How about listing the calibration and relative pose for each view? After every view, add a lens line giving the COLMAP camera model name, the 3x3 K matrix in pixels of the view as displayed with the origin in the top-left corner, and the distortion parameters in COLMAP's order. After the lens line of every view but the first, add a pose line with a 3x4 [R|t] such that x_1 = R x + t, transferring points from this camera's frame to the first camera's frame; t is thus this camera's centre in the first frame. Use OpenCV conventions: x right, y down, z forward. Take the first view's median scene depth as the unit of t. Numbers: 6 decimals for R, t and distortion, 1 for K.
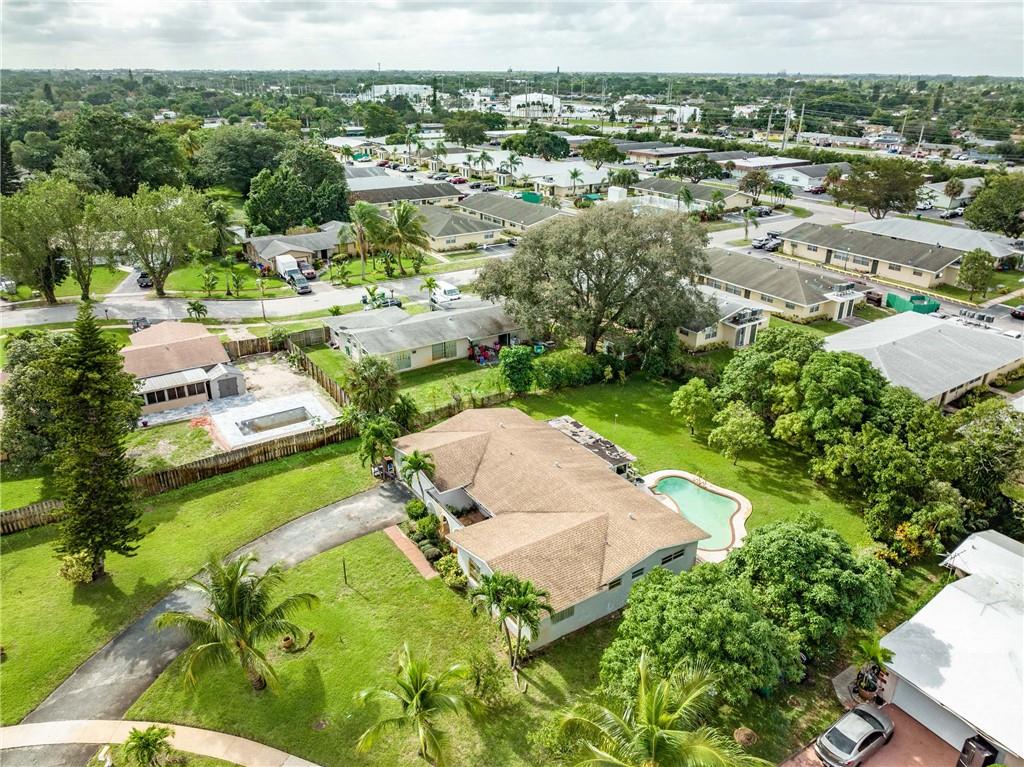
lens RADIAL K [[722.8, 0, 512.0], [0, 722.8, 383.5], [0, 0, 1]] dist [-0.032836, 0.028419]
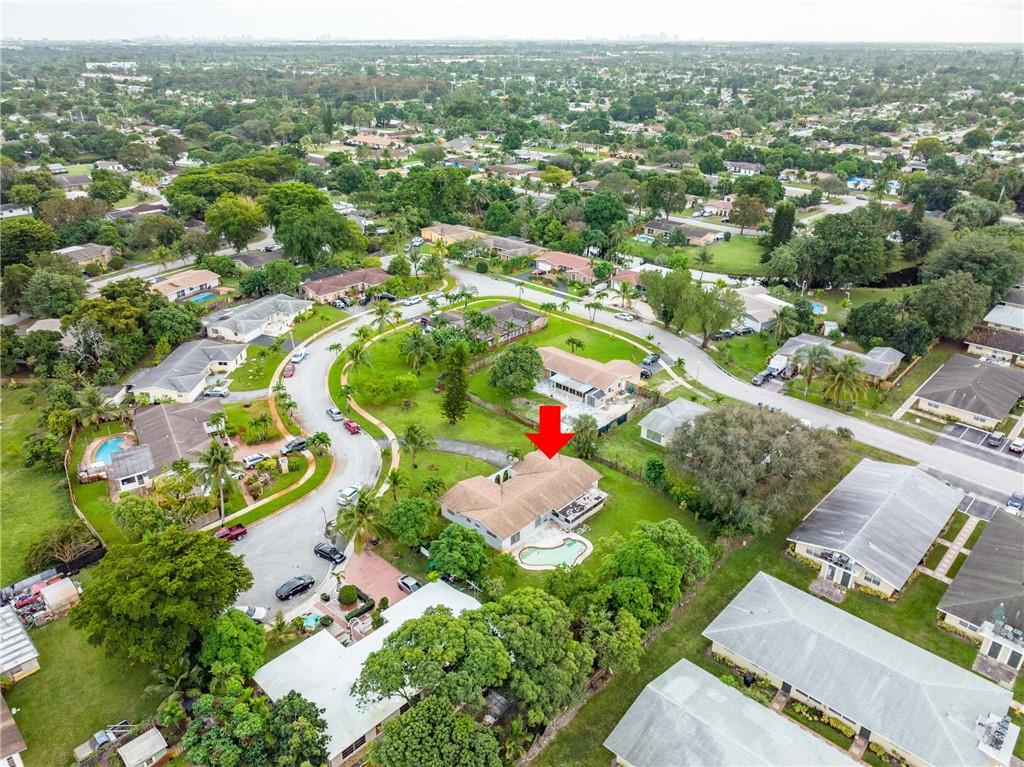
lens RADIAL K [[716.0, 0, 511.8], [0, 716.0, 388.4], [0, 0, 1]] dist [-0.036221, 0.033080]
pose [[0.213048, 0.421026, -0.881673, 0.891863], [-0.392701, 0.863192, 0.317309, -0.389924], [0.894649, 0.278632, 0.349239, 0.079190]]
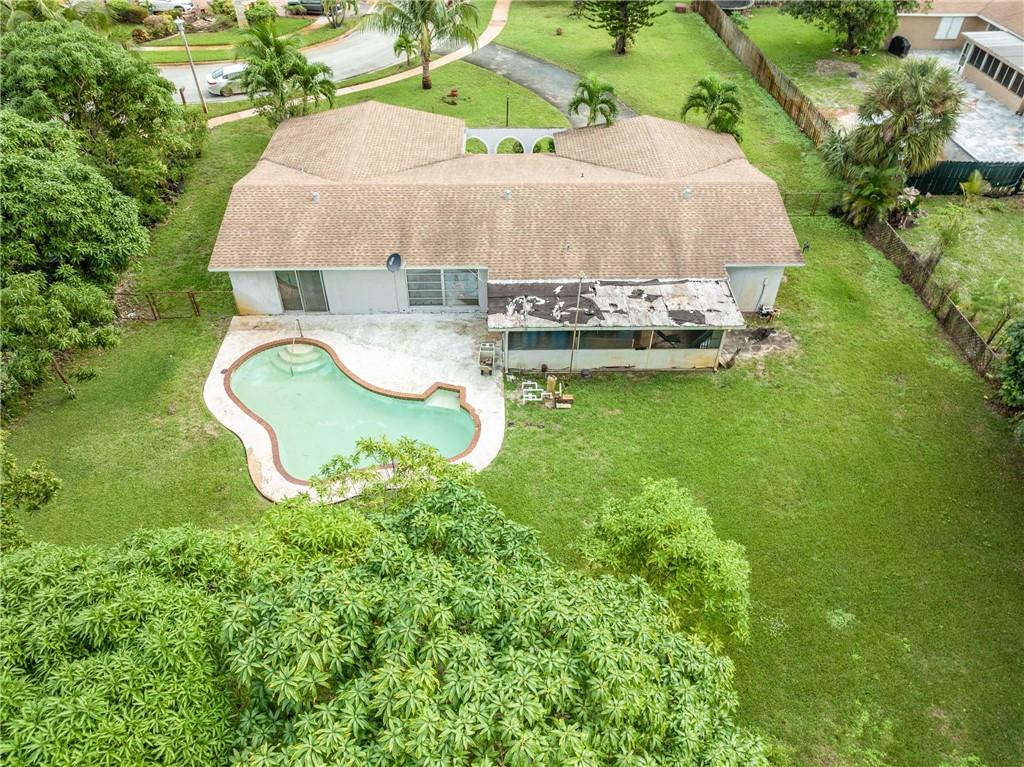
lens RADIAL K [[716.0, 0, 511.8], [0, 716.0, 388.4], [0, 0, 1]] dist [-0.036221, 0.033080]
pose [[-0.537120, 0.557482, -0.633021, 0.254219], [-0.346559, 0.538349, 0.768165, -0.117059], [0.769025, 0.631976, -0.095957, 0.601682]]
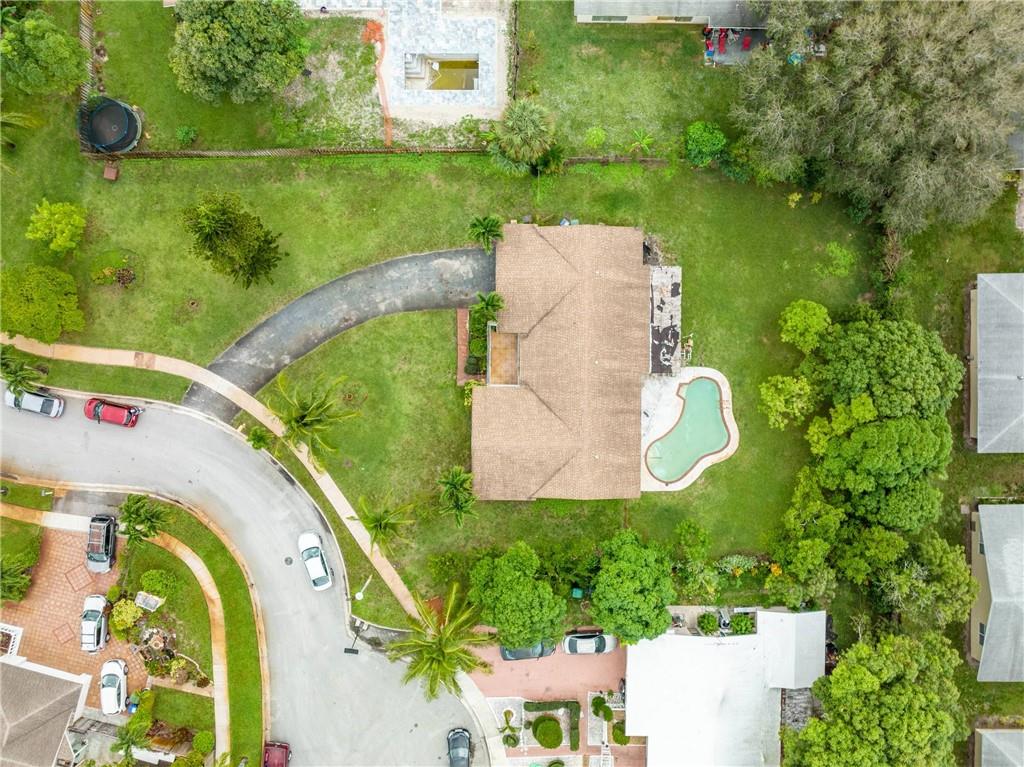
lens RADIAL K [[722.8, 0, 512.0], [0, 722.8, 383.5], [0, 0, 1]] dist [-0.032836, 0.028419]
pose [[0.826455, 0.563002, 0.000446, -0.014958], [-0.217745, 0.318907, 0.922435, -0.454988], [0.519190, -0.762448, 0.386153, 0.251914]]
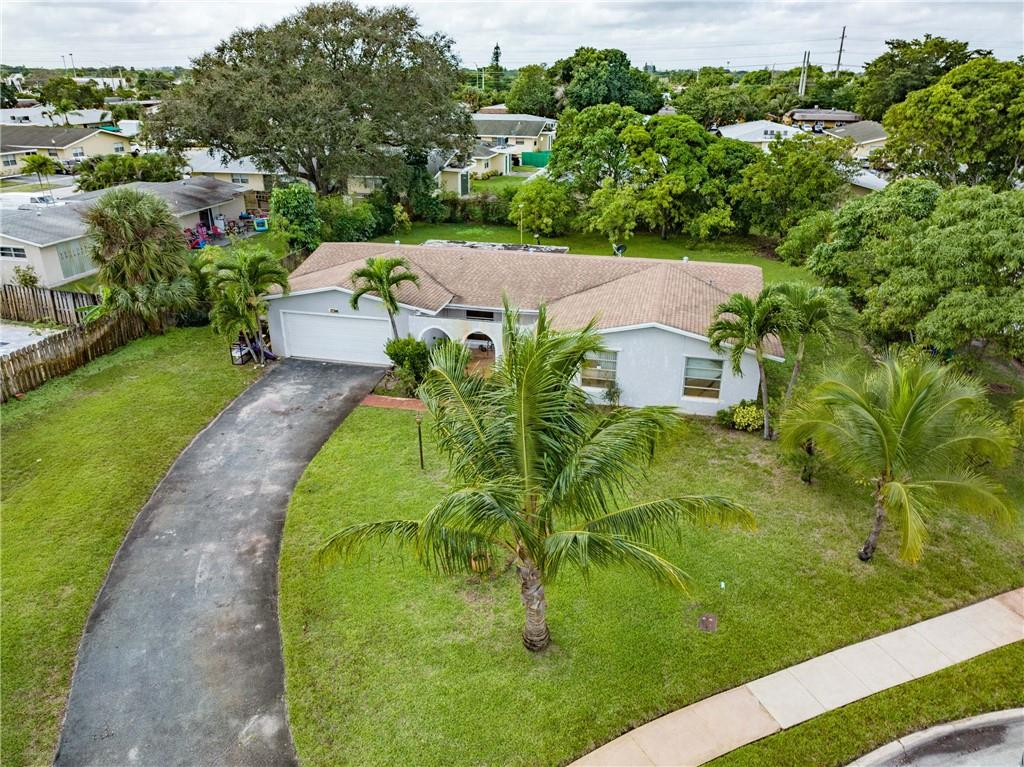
lens RADIAL K [[722.8, 0, 512.0], [0, 722.8, 383.5], [0, 0, 1]] dist [-0.032836, 0.028419]
pose [[0.729386, -0.275025, 0.626384, -0.221758], [0.273170, 0.956553, 0.101902, 0.080313], [-0.627195, 0.096783, 0.772826, 0.239613]]
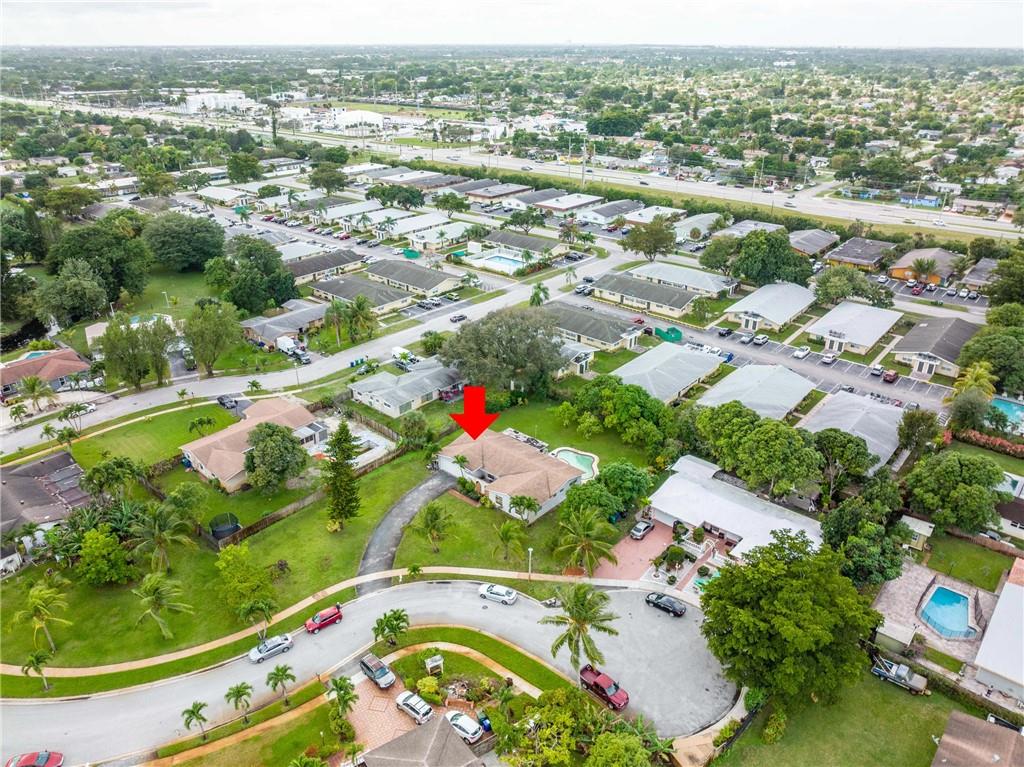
lens RADIAL K [[716.0, 0, 511.8], [0, 716.0, 388.4], [0, 0, 1]] dist [-0.036221, 0.033080]
pose [[0.965706, -0.119130, 0.230693, -0.230273], [0.109535, 0.992514, 0.054011, -0.108815], [-0.235400, -0.026890, 0.971526, -0.605531]]
